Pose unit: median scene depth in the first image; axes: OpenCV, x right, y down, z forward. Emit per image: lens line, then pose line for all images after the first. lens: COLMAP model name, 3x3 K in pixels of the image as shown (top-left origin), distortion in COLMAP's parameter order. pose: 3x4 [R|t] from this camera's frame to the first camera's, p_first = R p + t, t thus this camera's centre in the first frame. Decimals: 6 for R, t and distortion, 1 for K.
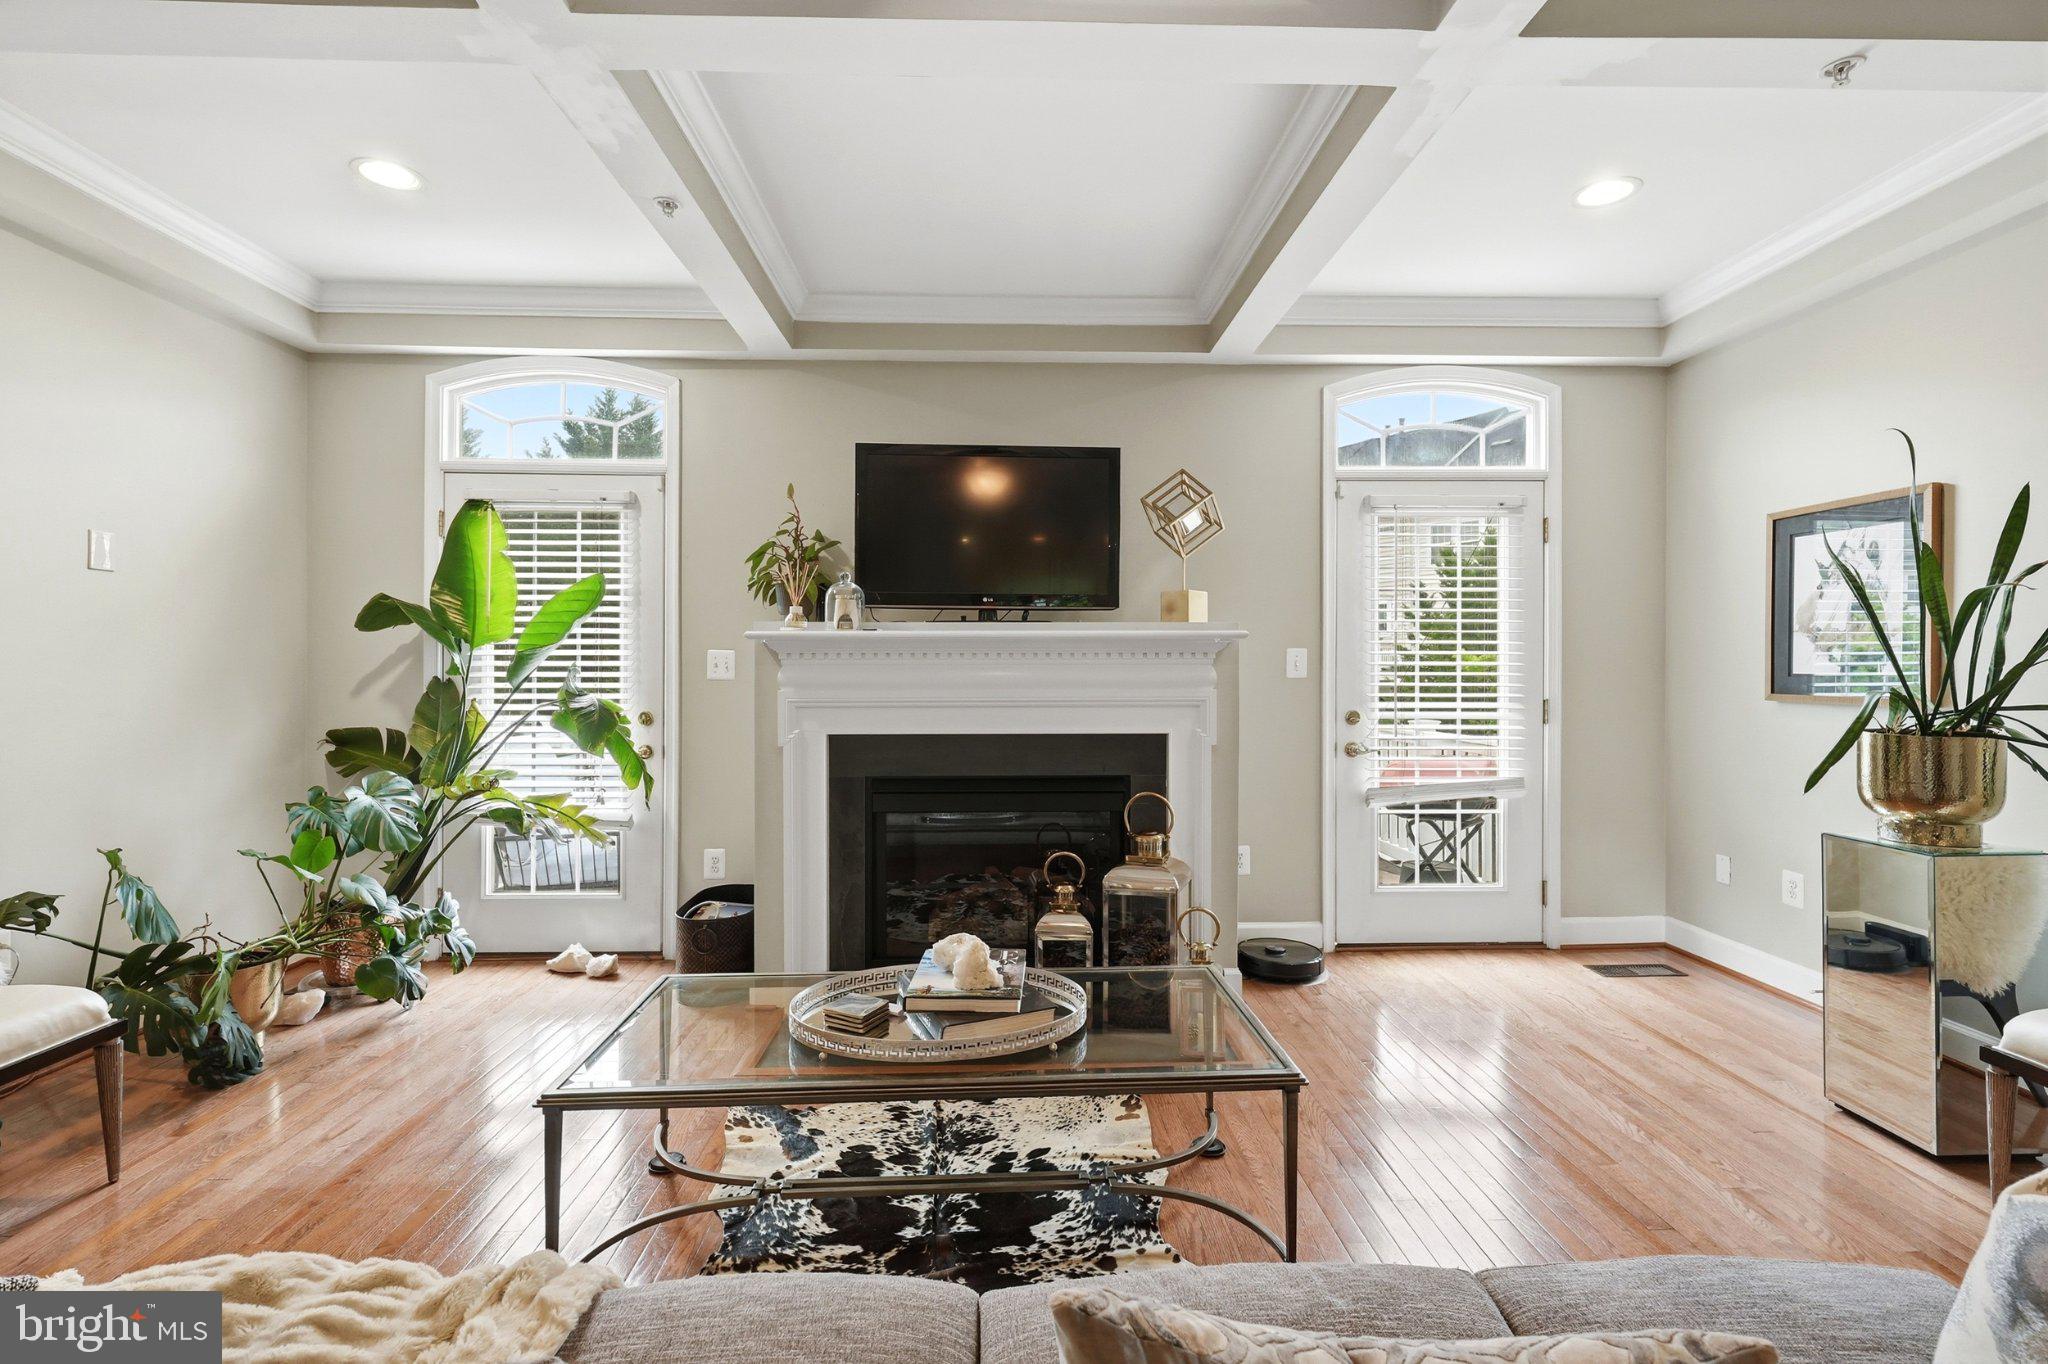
lens RADIAL K [[895.7, 0, 1027.8], [0, 895.7, 673.6], [0, 0, 1]] dist [0.001015, 0.000324]
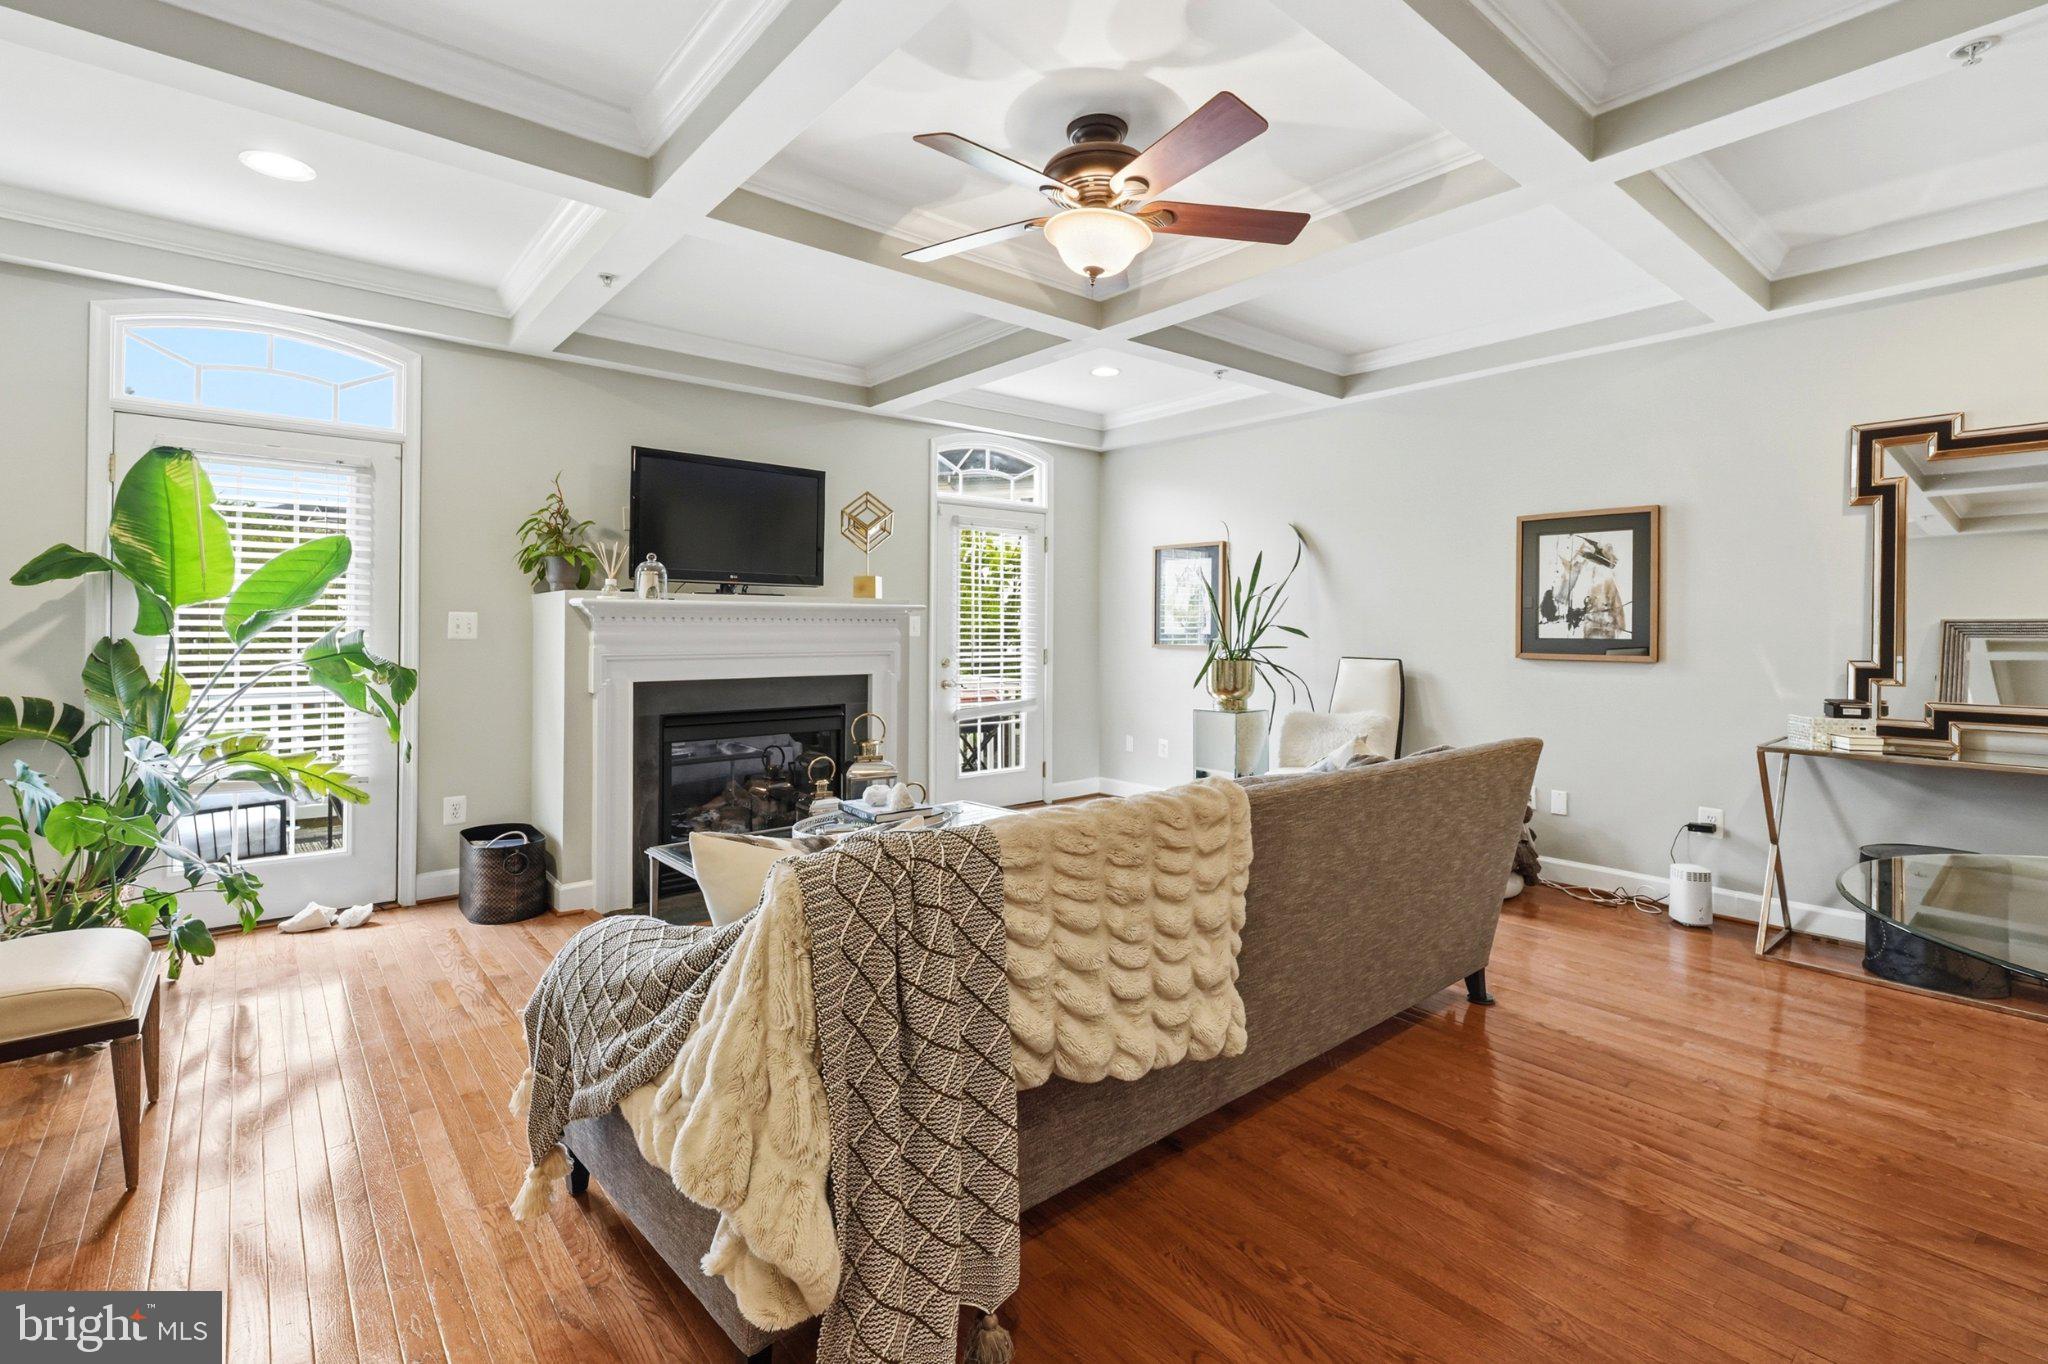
lens RADIAL K [[916.8, 0, 1024.7], [0, 916.8, 651.2], [0, 0, 1]] dist [-0.000833, 0.000598]
pose [[0.786656, -0.012268, 0.617269, -0.540750], [0.001770, 0.999843, 0.017615, 0.003257], [-0.617389, -0.012765, 0.786555, -0.317685]]
